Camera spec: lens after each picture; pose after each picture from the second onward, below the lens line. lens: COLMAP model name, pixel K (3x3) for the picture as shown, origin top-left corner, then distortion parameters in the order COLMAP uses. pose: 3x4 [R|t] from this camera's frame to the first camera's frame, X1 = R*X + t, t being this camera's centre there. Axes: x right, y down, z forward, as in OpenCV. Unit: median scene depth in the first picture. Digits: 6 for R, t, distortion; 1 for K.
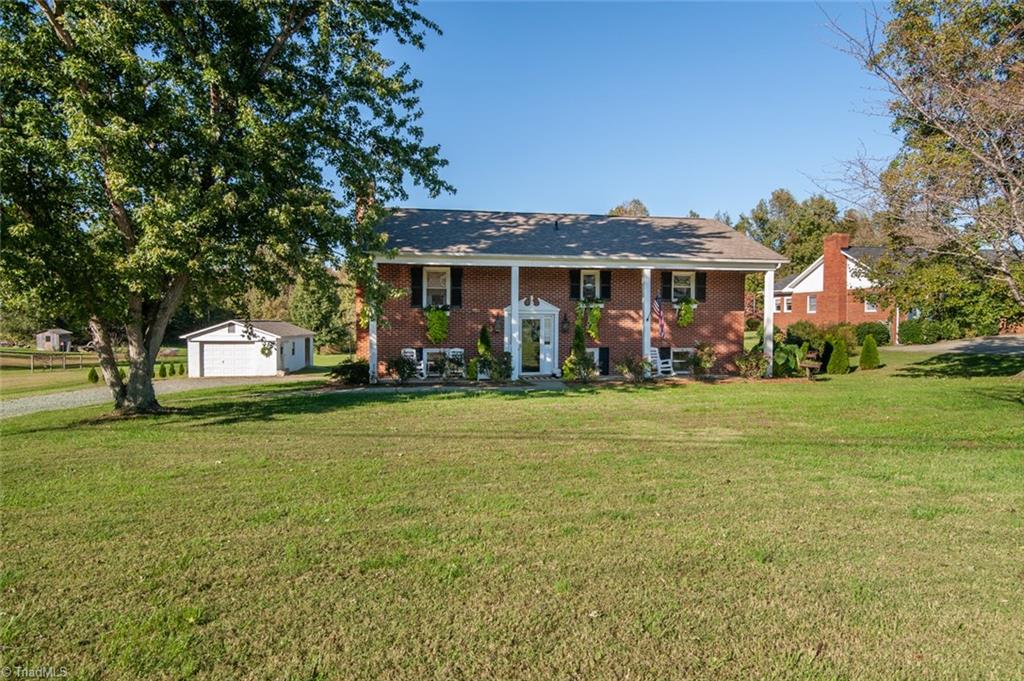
lens RADIAL K [[681.8, 0, 512.1], [0, 681.8, 337.8], [0, 0, 1]] dist [0.000050, 0.000003]
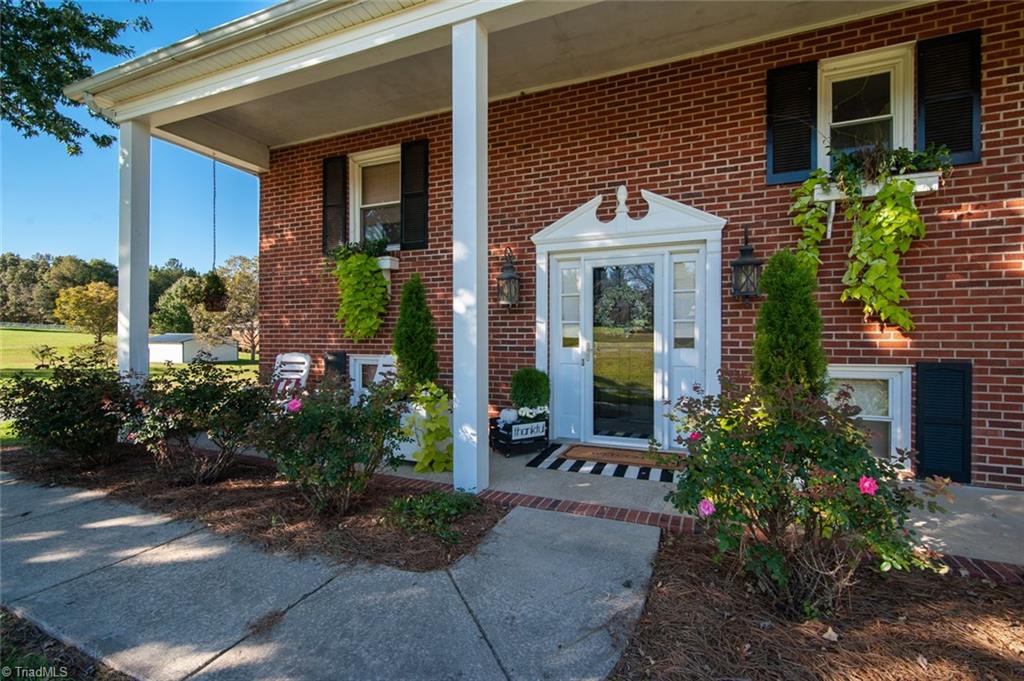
lens RADIAL K [[465.5, 0, 510.7], [0, 465.5, 342.3], [0, 0, 1]] dist [0.001890, 0.000106]
pose [[0.829796, 0.000187, -0.558066, 0.103381], [-0.007537, 0.999913, -0.010871, 0.010562], [0.558015, 0.013227, 0.829725, 0.795735]]
